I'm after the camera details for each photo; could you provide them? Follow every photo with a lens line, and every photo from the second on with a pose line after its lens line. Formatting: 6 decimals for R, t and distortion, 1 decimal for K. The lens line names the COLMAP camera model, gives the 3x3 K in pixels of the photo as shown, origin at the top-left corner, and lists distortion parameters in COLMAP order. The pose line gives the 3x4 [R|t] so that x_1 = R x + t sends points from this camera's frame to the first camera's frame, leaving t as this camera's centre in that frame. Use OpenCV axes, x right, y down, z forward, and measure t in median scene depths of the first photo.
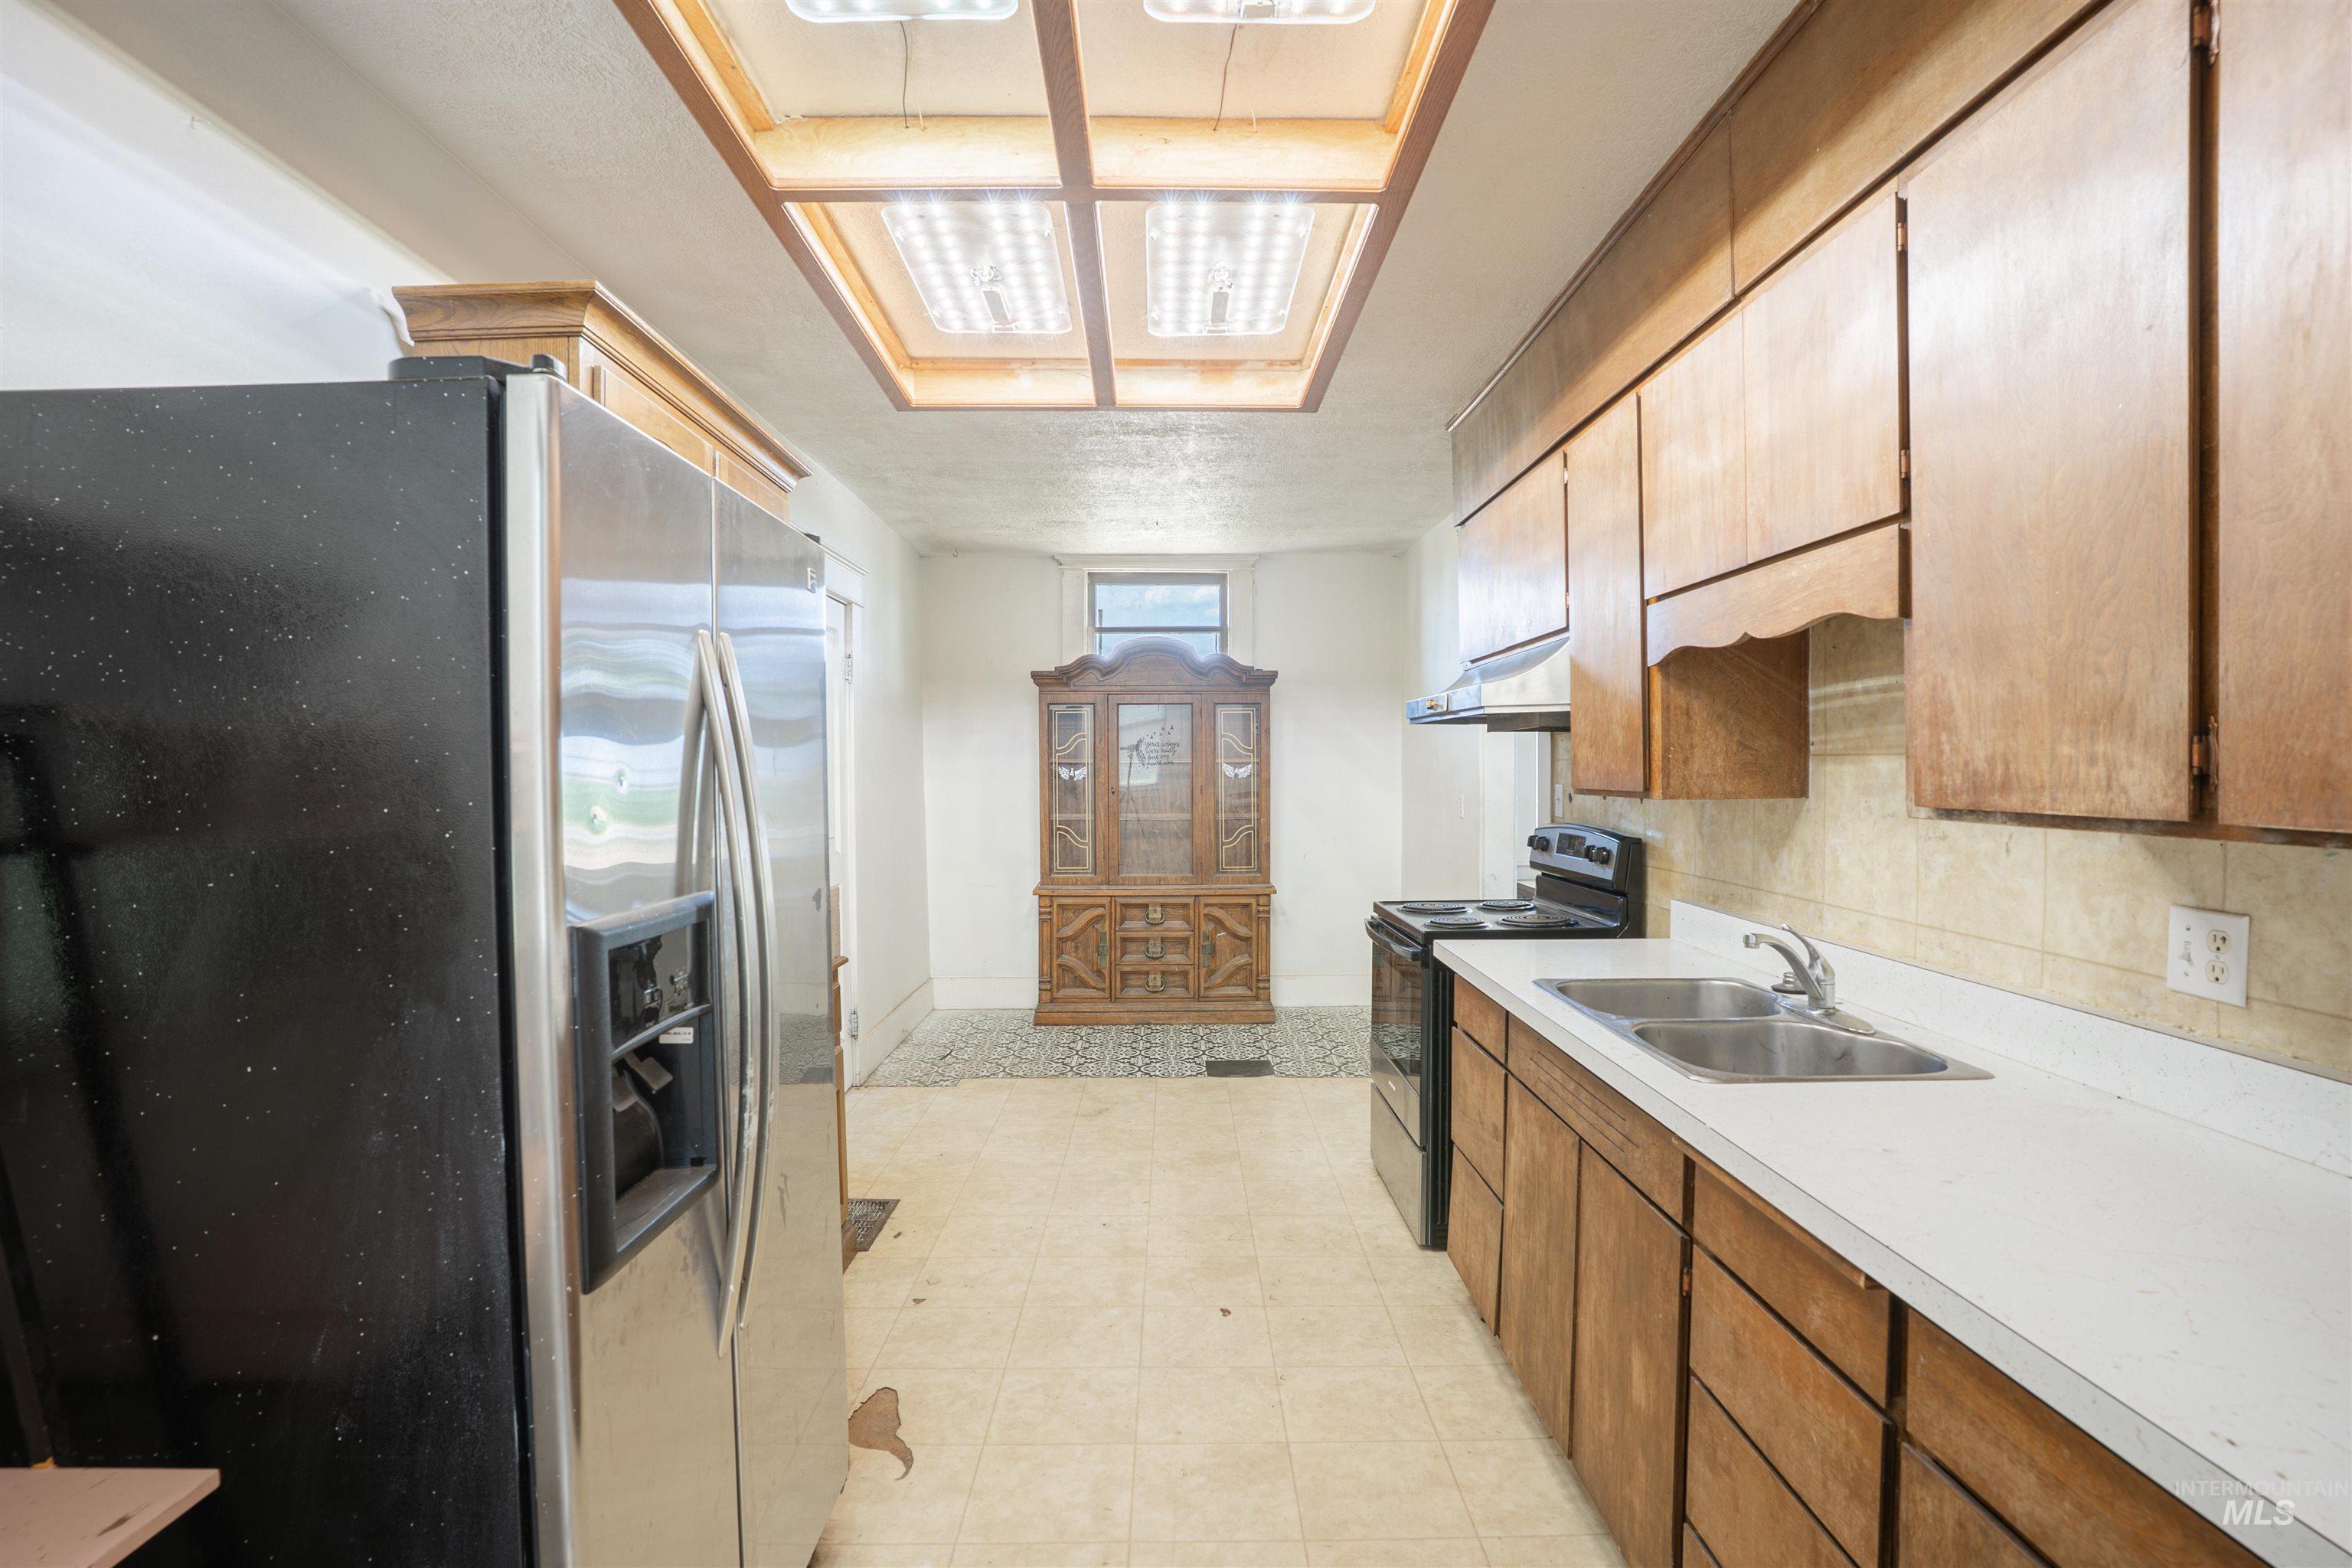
lens RADIAL K [[1163.4, 0, 1168.7], [0, 1163.4, 781.1], [0, 0, 1]] dist [-0.090218, 0.042542]
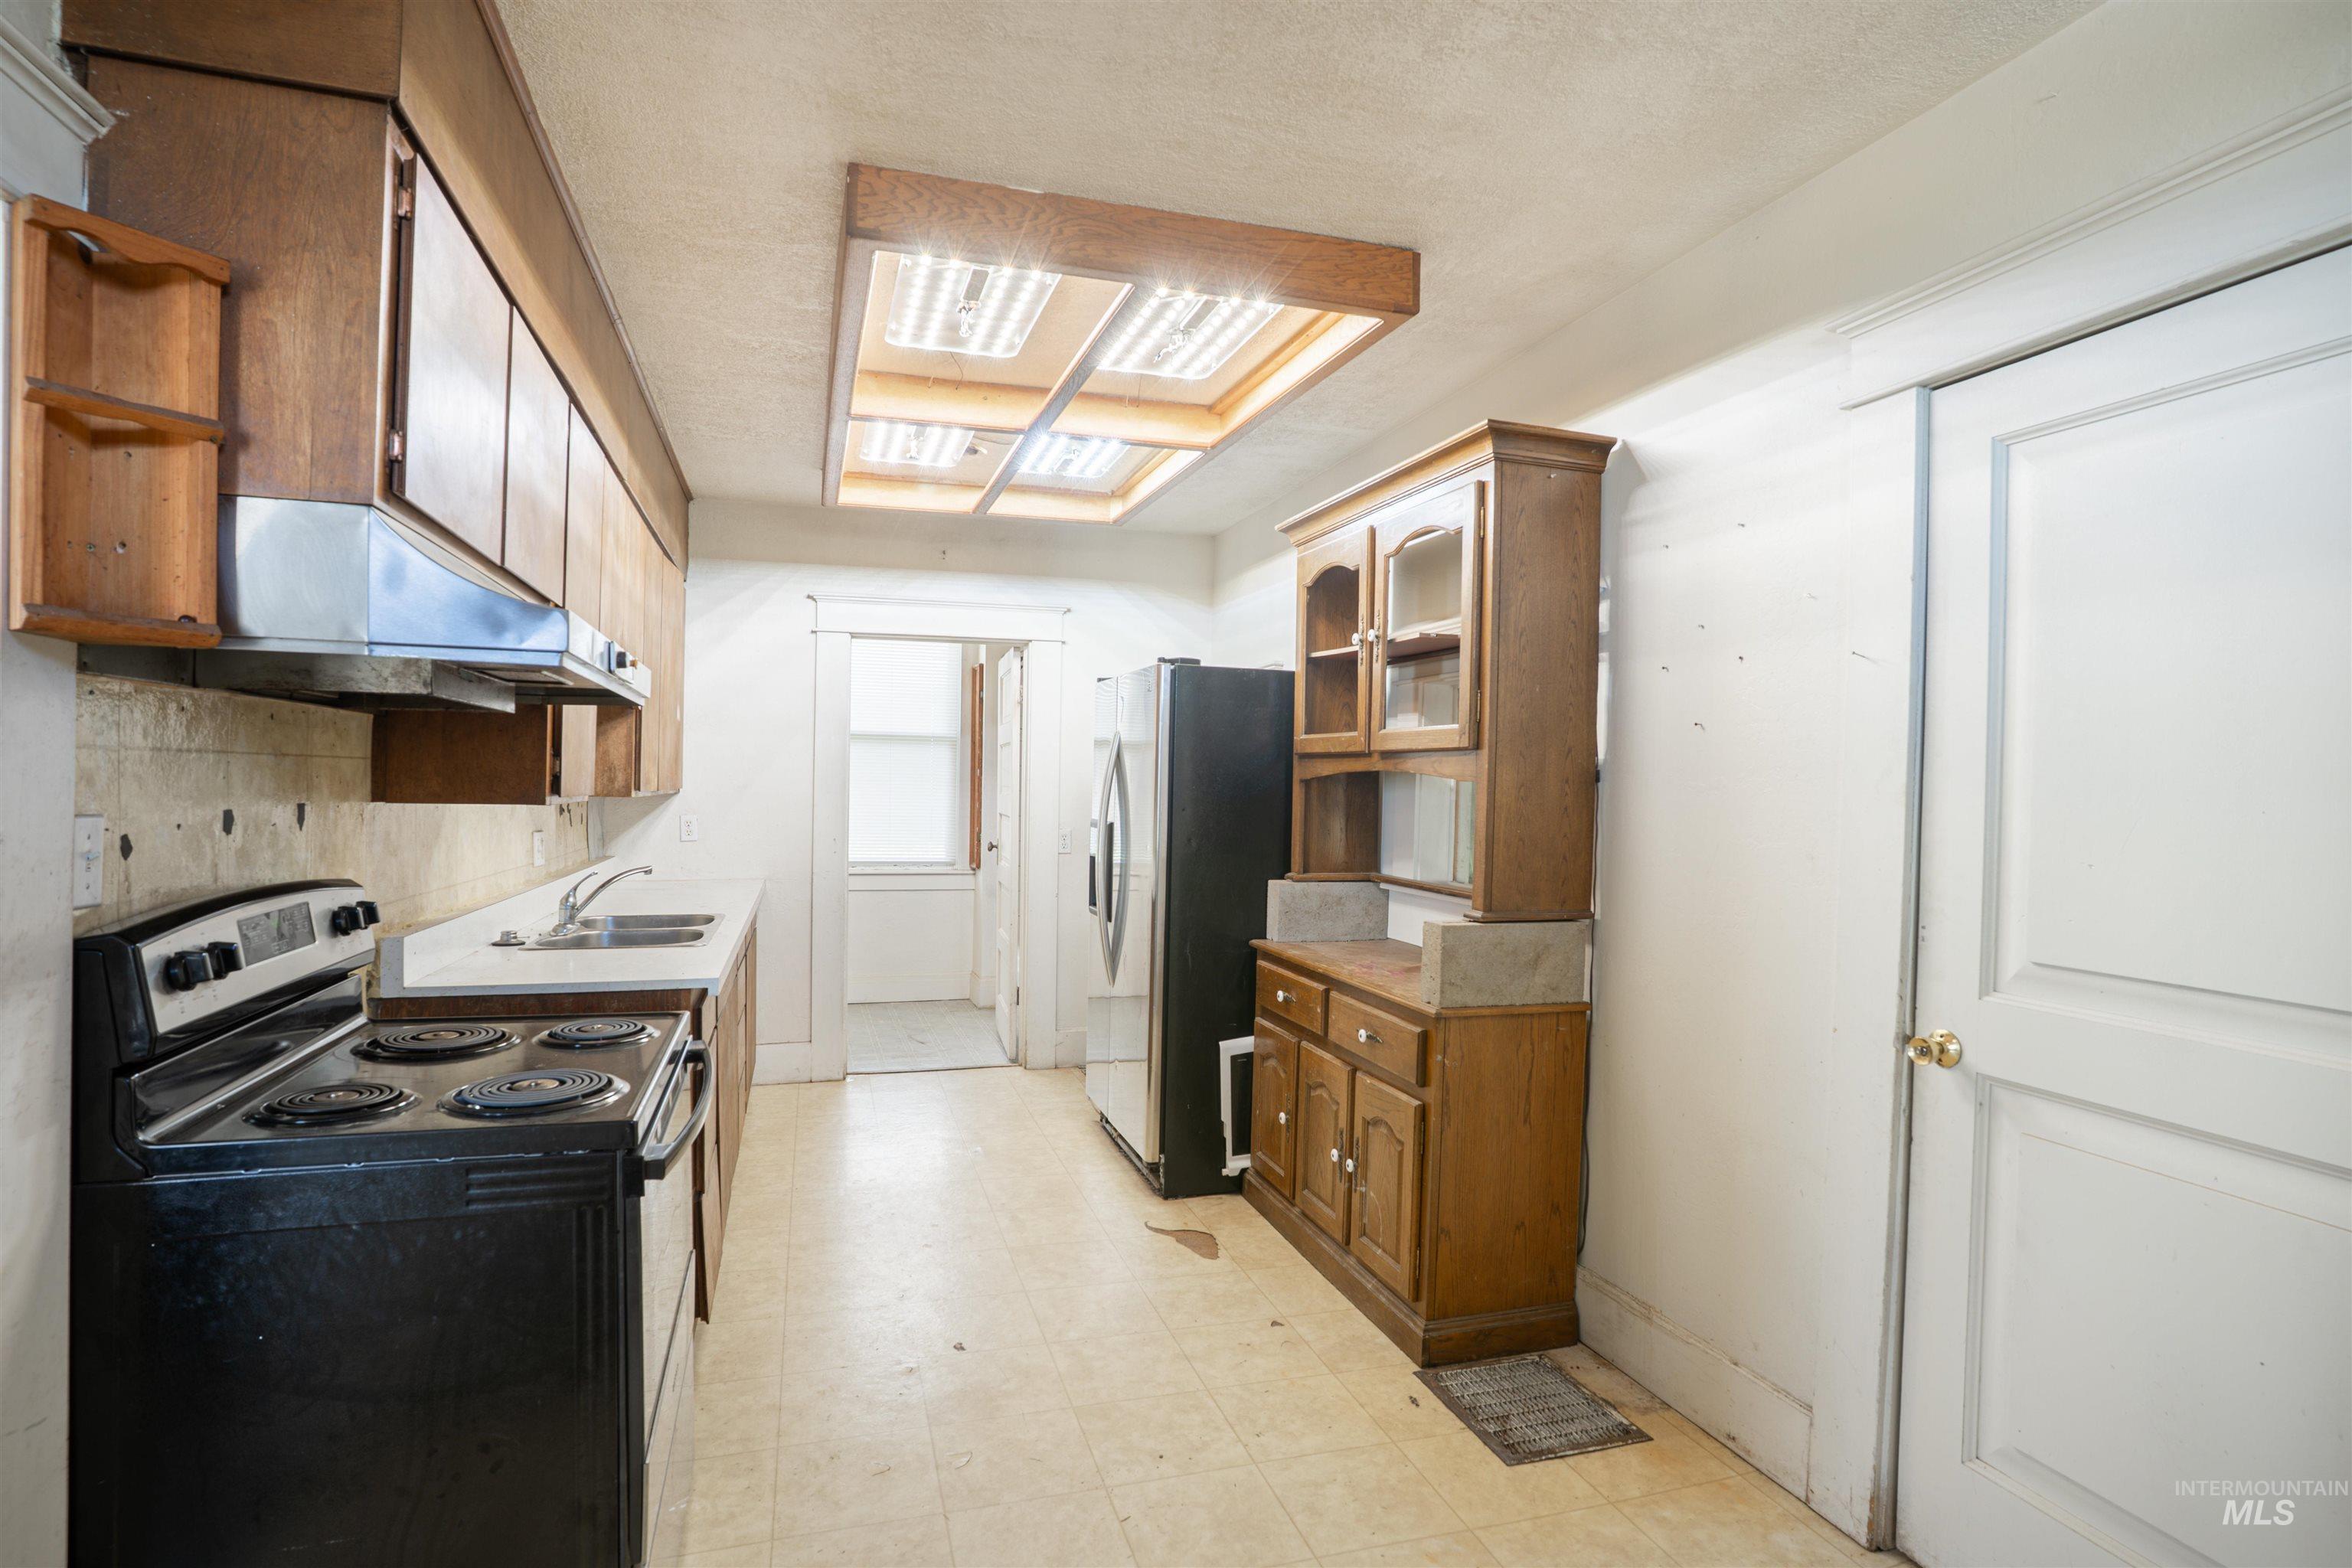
lens RADIAL K [[1180.4, 0, 1167.9], [0, 1180.4, 791.3], [0, 0, 1]] dist [-0.074460, 0.040156]
pose [[-0.958042, -0.009899, -0.286457, 0.159527], [-0.014857, 0.999775, 0.015139, -0.014066], [0.286243, 0.018760, -0.957973, 1.921924]]
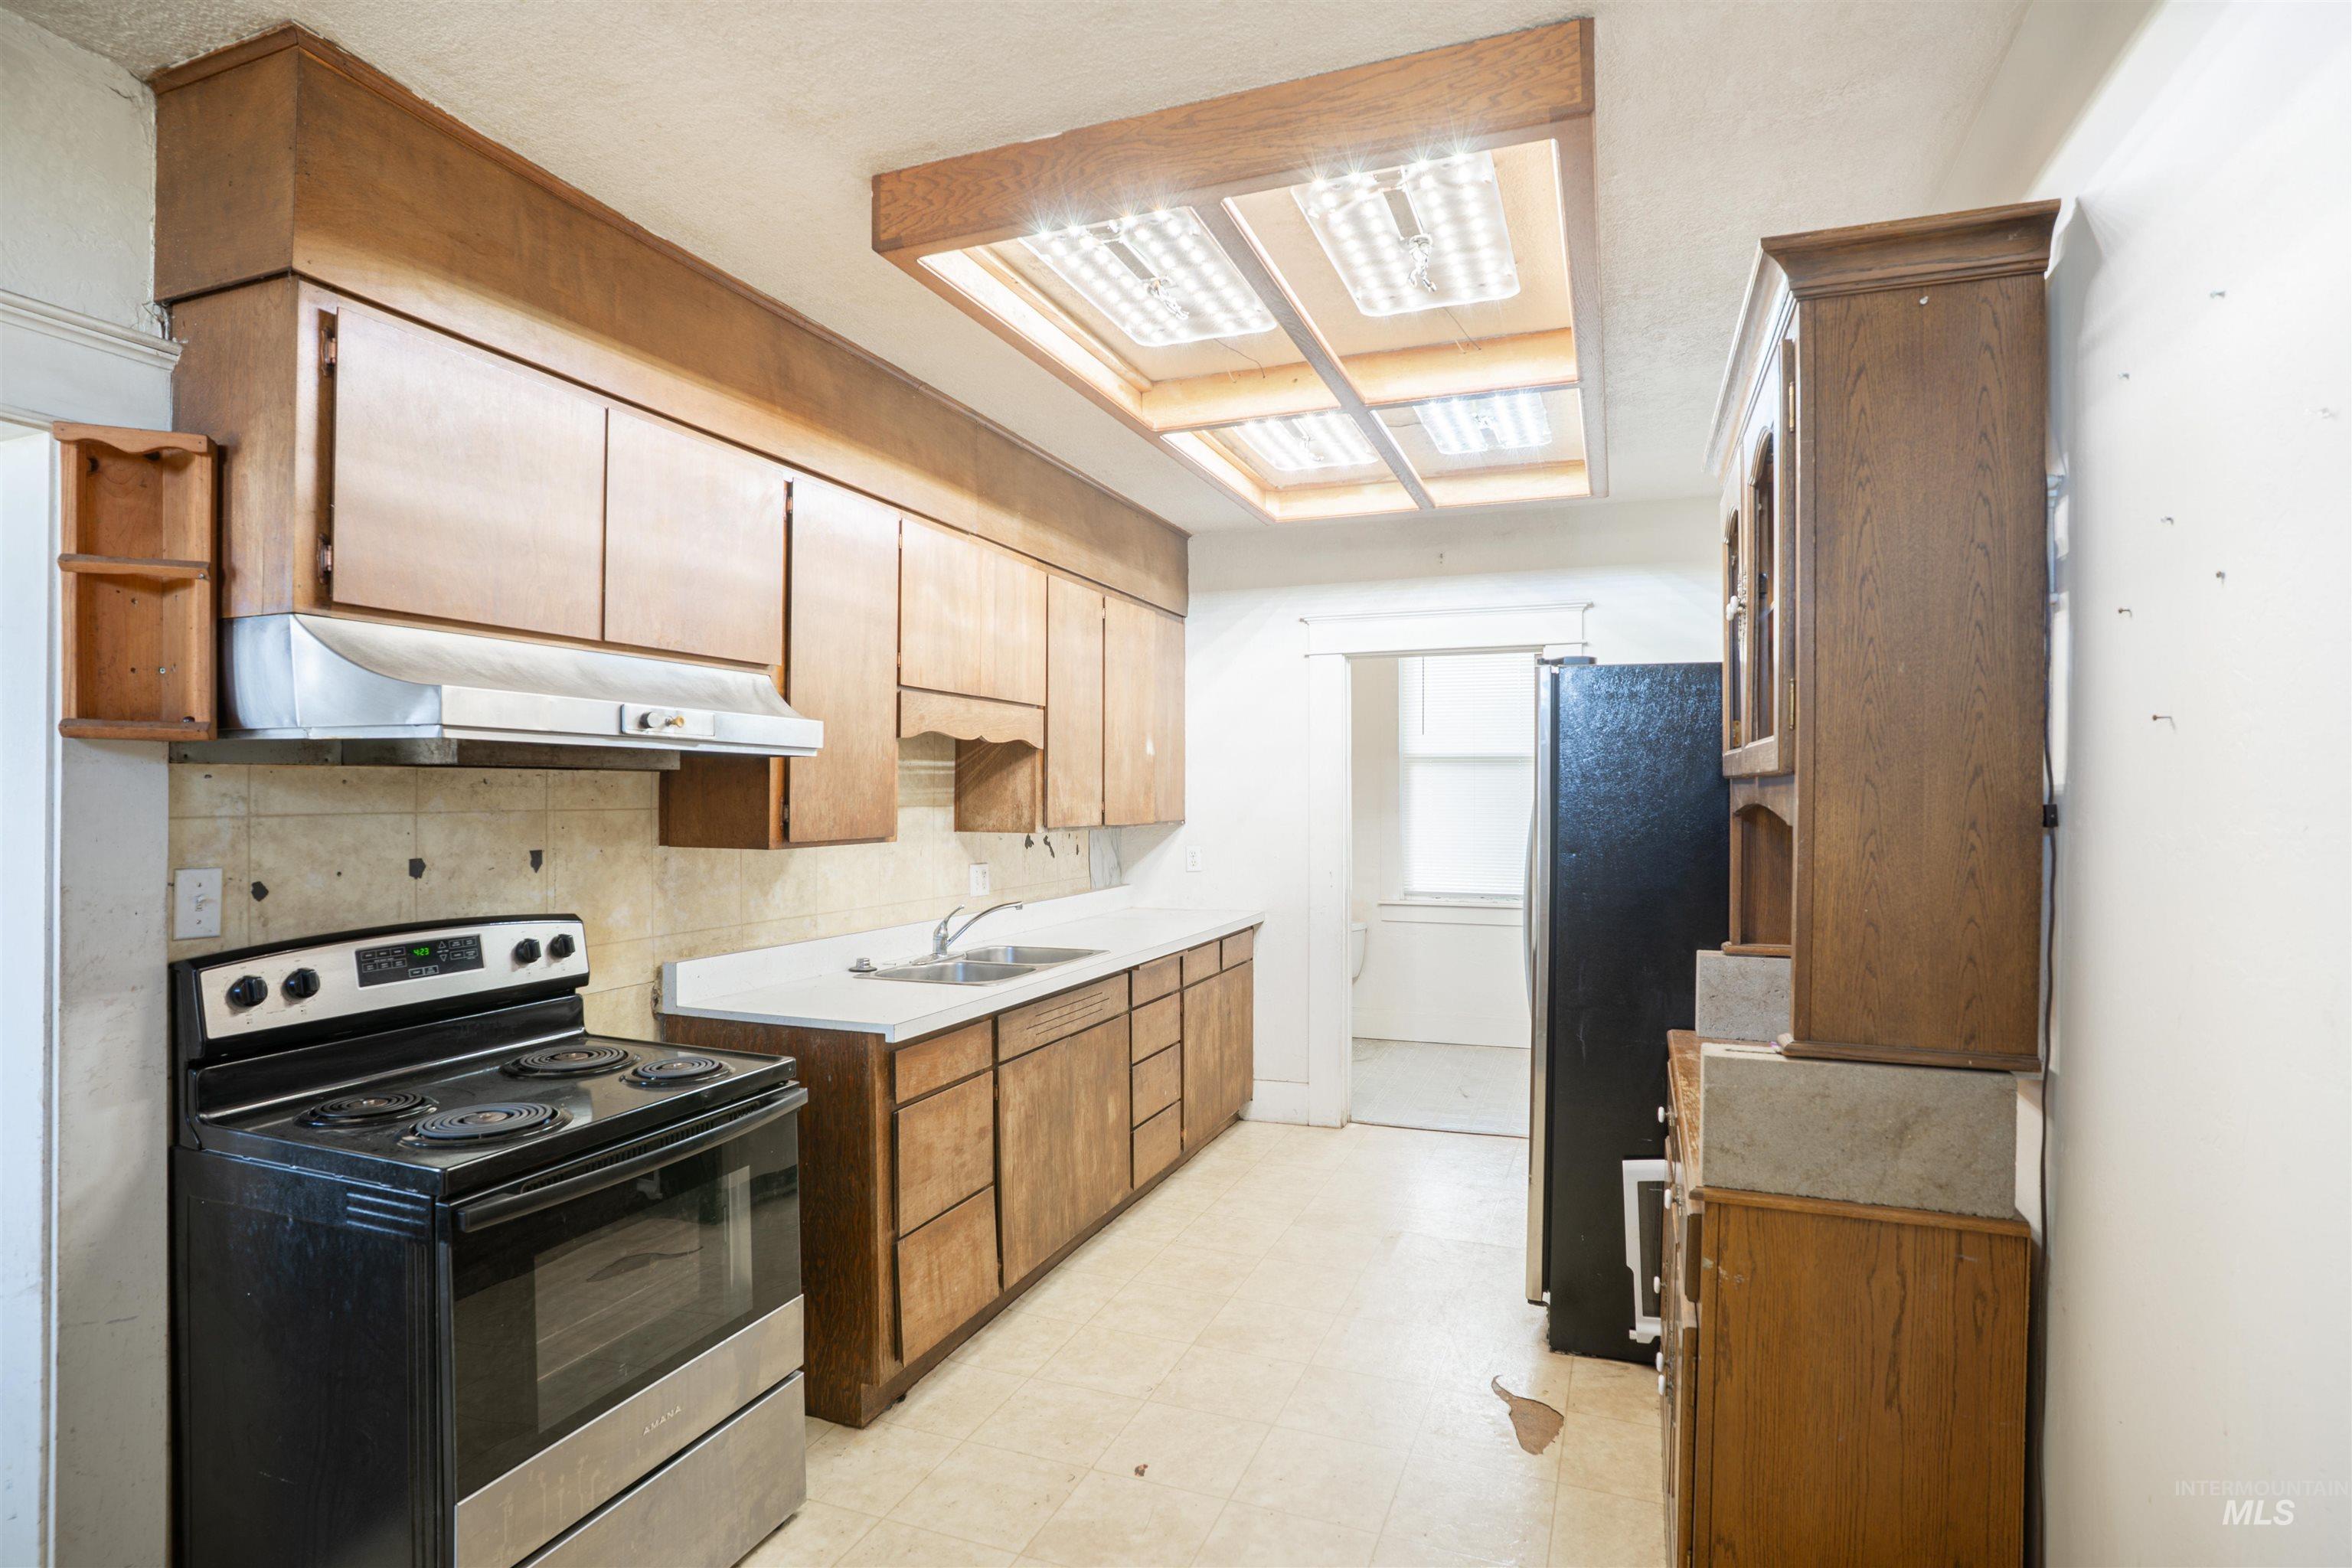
lens RADIAL K [[1180.4, 0, 1167.9], [0, 1180.4, 791.3], [0, 0, 1]] dist [-0.074460, 0.040156]
pose [[-0.931429, 0.003511, 0.363907, -0.272323], [0.005601, 0.999973, 0.004686, -0.033229], [-0.363881, 0.006403, -0.931424, 1.734803]]
